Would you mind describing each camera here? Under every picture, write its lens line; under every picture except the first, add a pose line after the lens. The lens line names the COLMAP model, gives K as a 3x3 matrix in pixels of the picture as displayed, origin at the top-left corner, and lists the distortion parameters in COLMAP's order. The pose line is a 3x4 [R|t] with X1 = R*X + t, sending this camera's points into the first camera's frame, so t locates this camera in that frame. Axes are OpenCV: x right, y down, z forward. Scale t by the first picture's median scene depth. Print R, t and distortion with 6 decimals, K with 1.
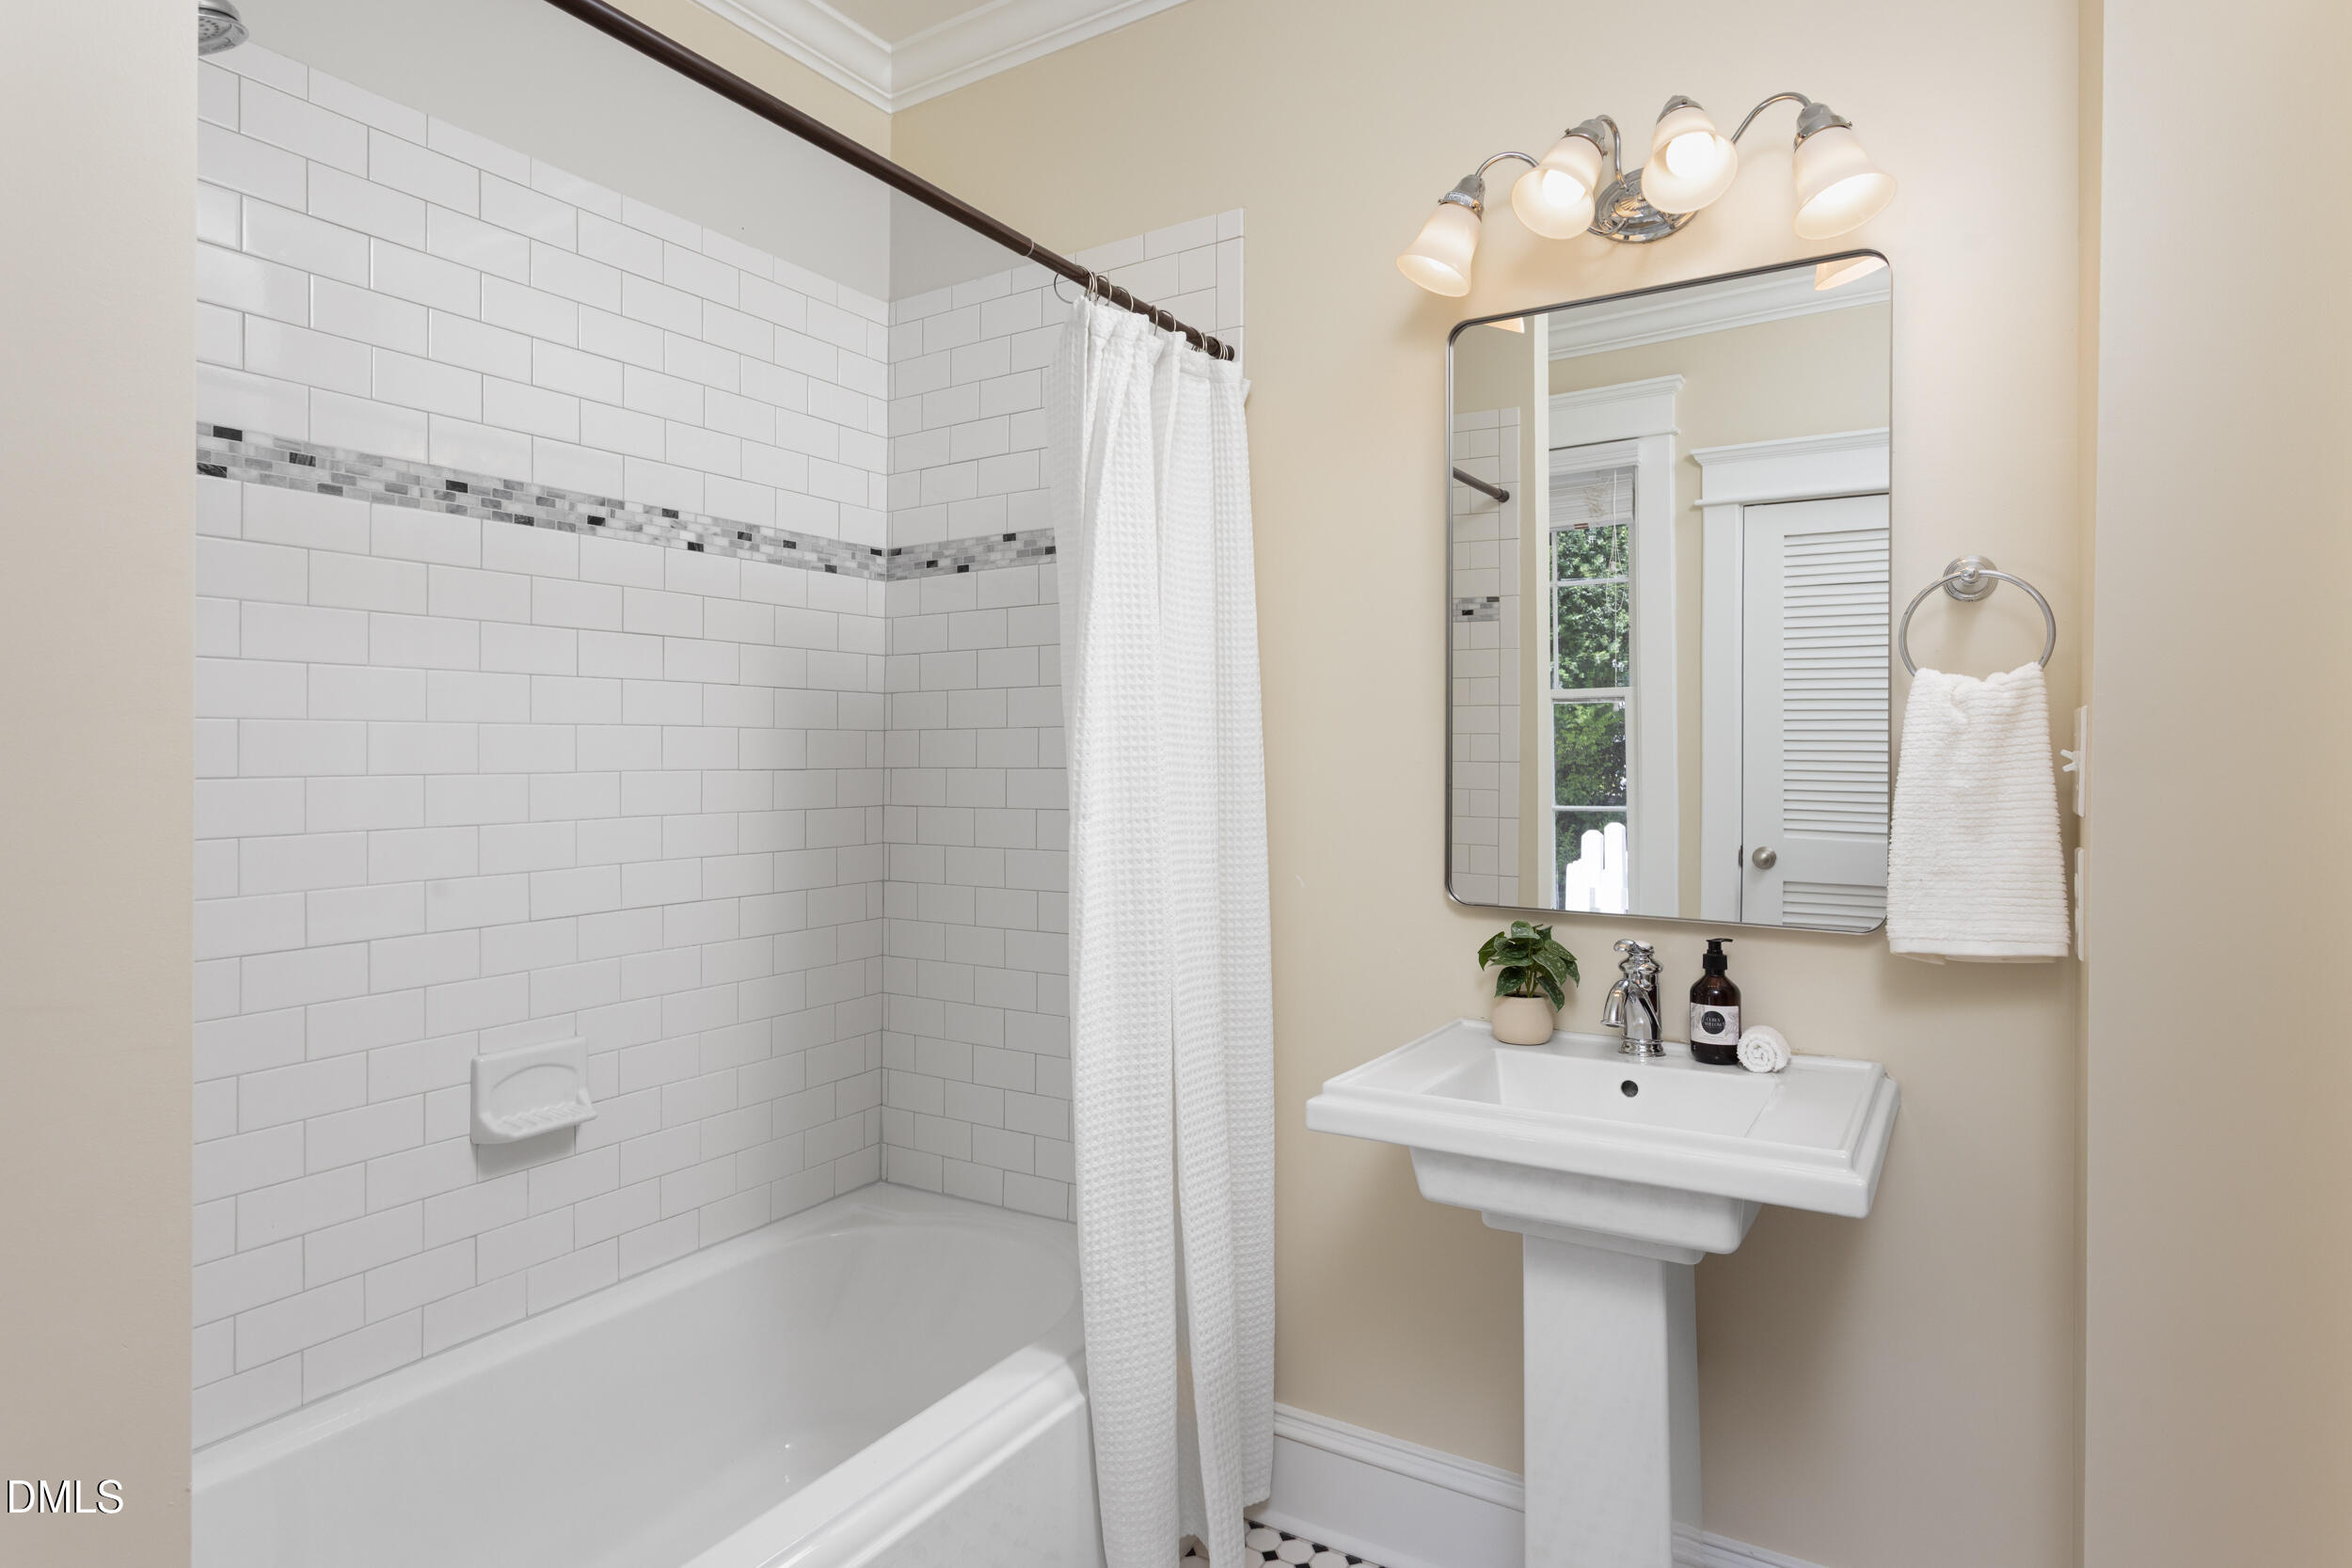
lens RADIAL K [[1262.5, 0, 1176.1], [0, 1262.5, 777.4], [0, 0, 1]] dist [-0.000271, -0.000955]
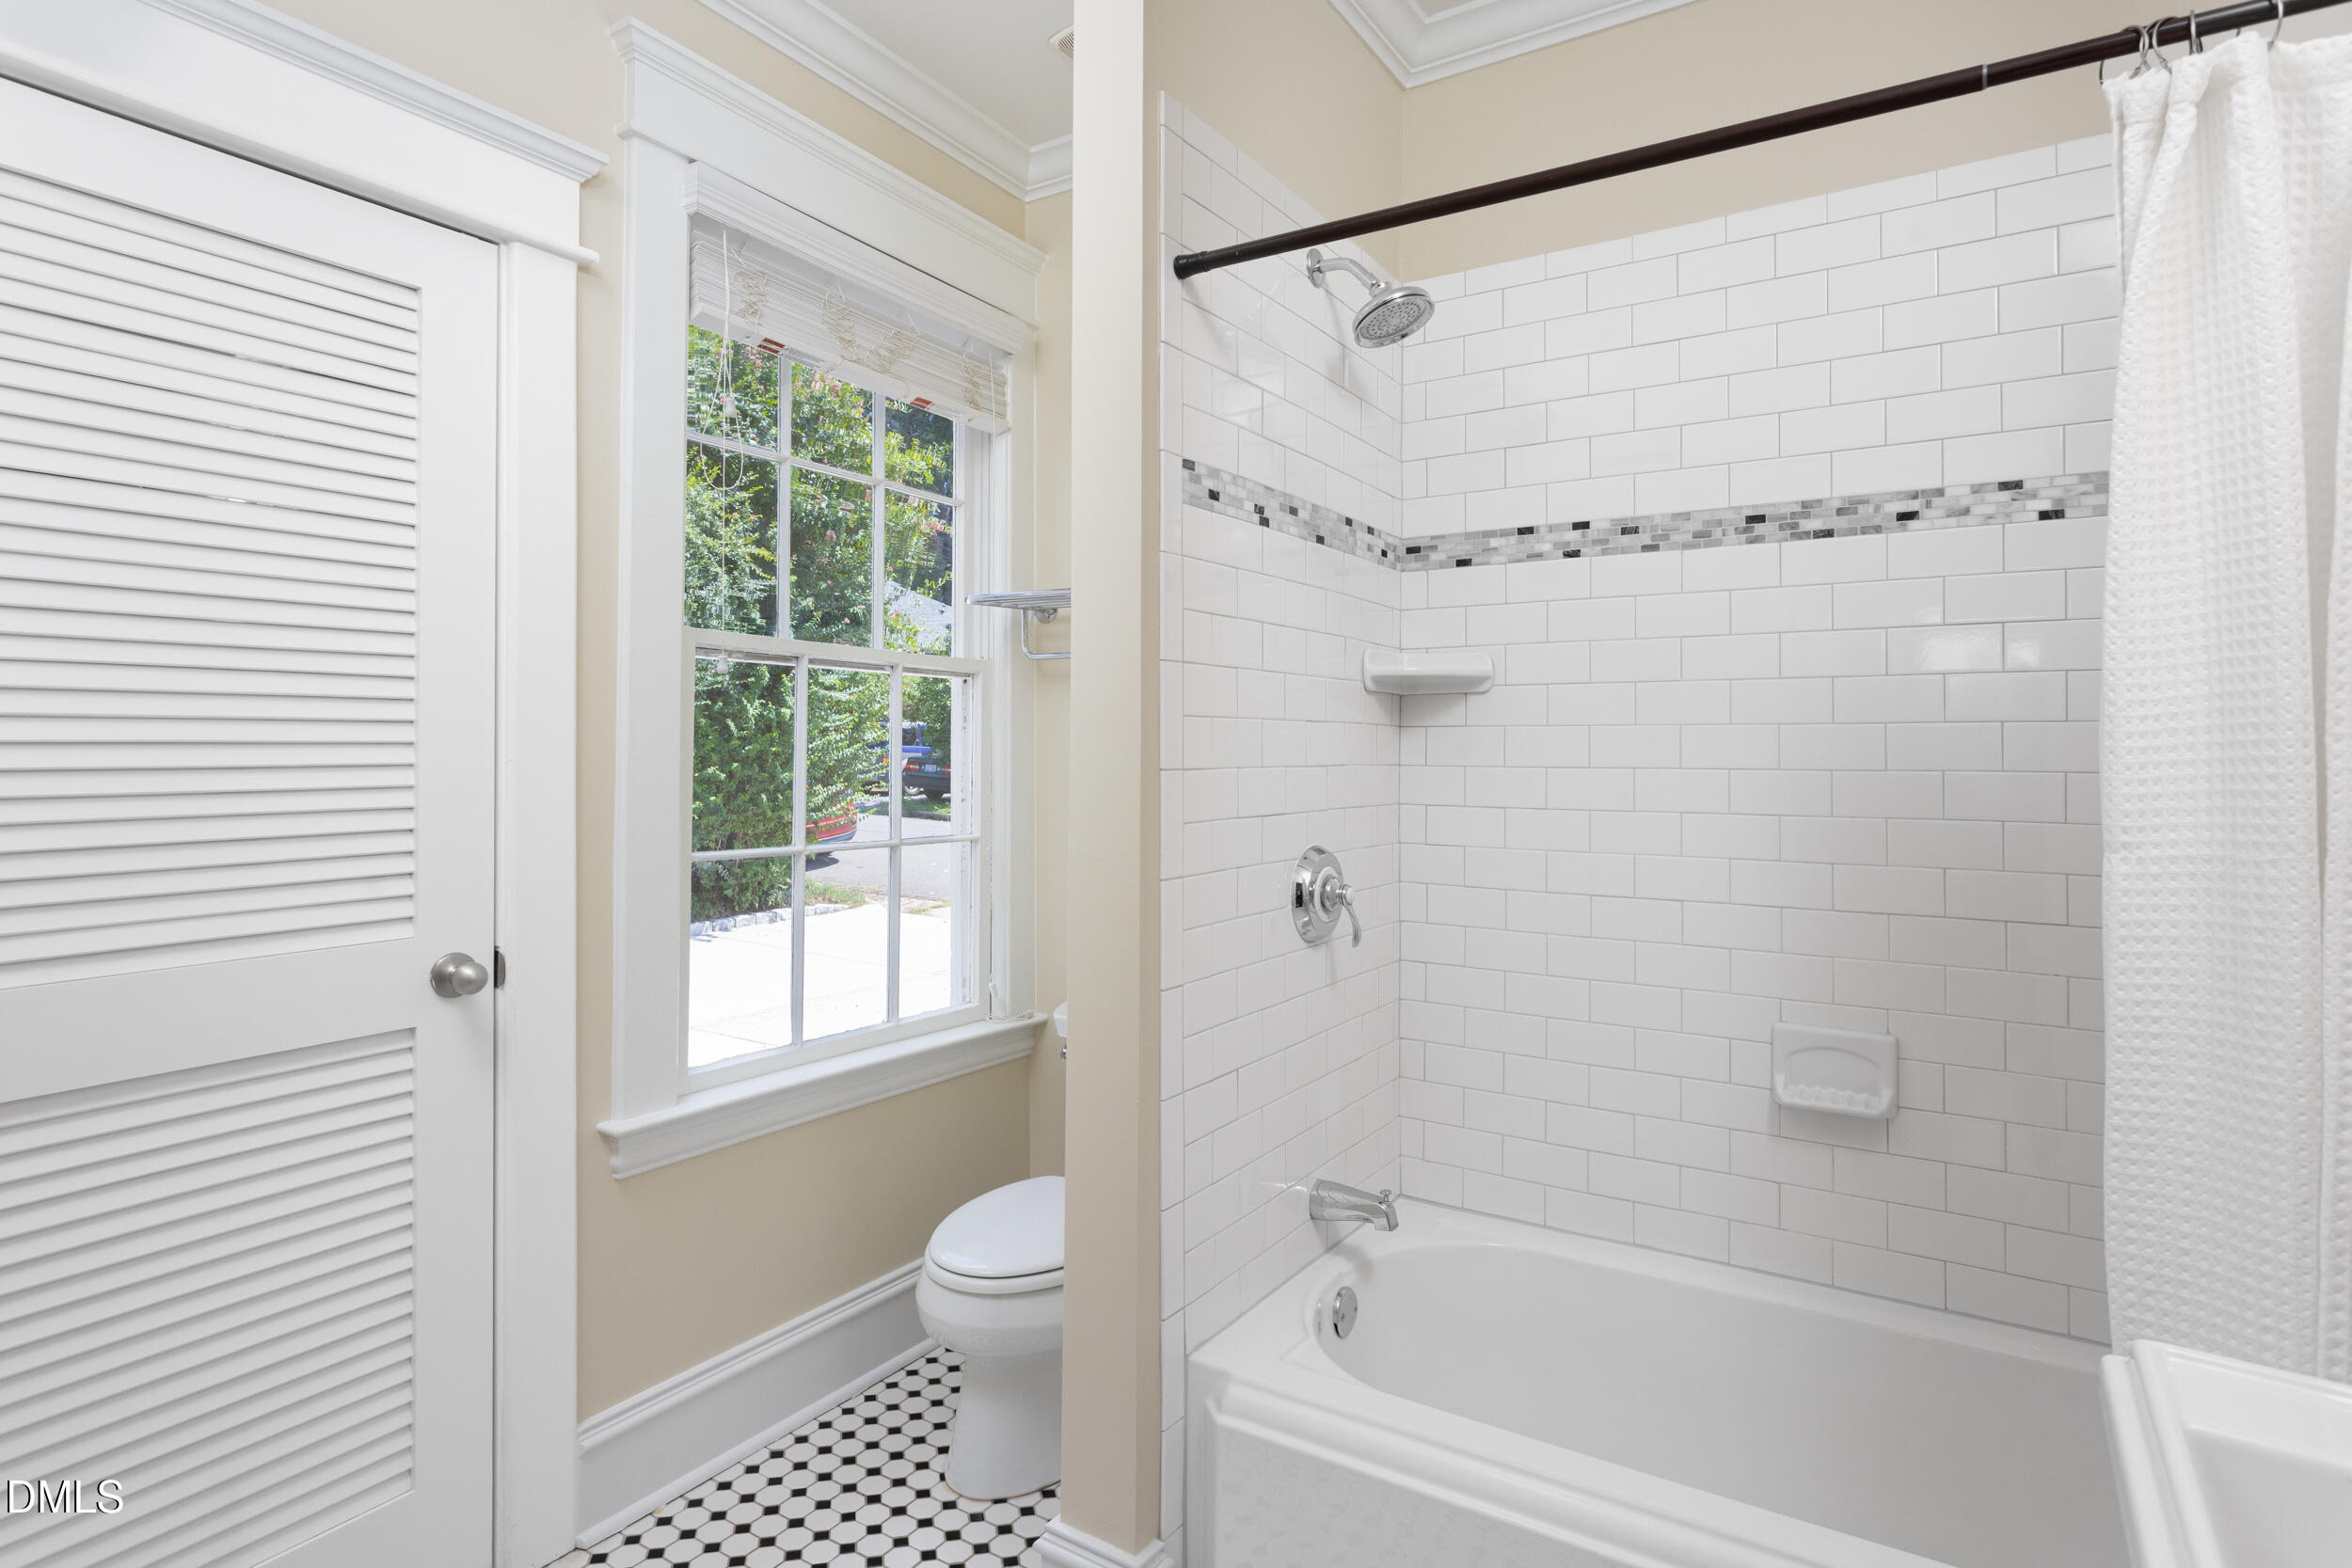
lens RADIAL K [[1262.5, 0, 1171.3], [0, 1262.5, 764.2], [0, 0, 1]] dist [-0.000271, -0.000955]
pose [[-0.008624, 0.009812, -0.999915, 0.575368], [-0.023886, 0.999665, 0.010015, -0.007057], [0.999677, 0.023971, -0.008387, 0.478944]]
